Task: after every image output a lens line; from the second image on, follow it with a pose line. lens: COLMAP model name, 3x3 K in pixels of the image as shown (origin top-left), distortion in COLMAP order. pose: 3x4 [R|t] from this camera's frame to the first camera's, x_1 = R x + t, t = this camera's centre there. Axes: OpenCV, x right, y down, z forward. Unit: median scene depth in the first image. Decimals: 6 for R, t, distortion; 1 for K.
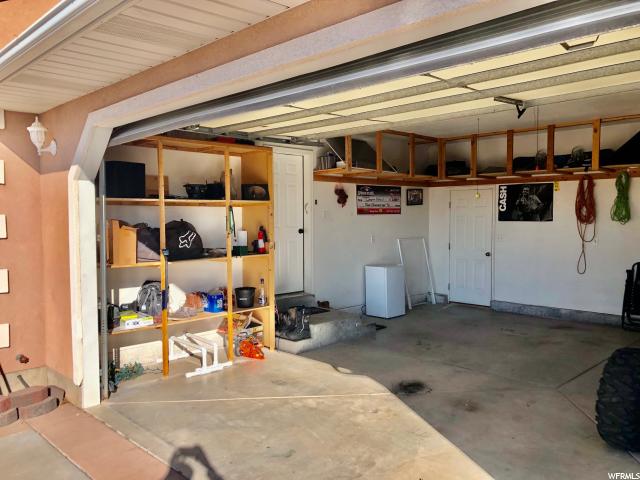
lens RADIAL K [[522.5, 0, 318.9], [0, 522.5, 228.8], [0, 0, 1]] dist [0.025739, -0.012928]
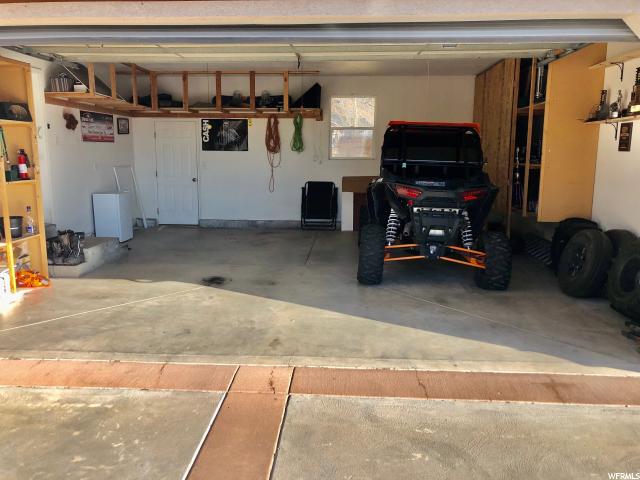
lens RADIAL K [[522.5, 0, 318.9], [0, 522.5, 228.8], [0, 0, 1]] dist [0.025739, -0.012928]
pose [[0.745665, -0.087484, 0.660553, -0.274236], [0.007652, 0.992402, 0.122796, 0.018791], [-0.666277, -0.086510, 0.740669, -0.042580]]
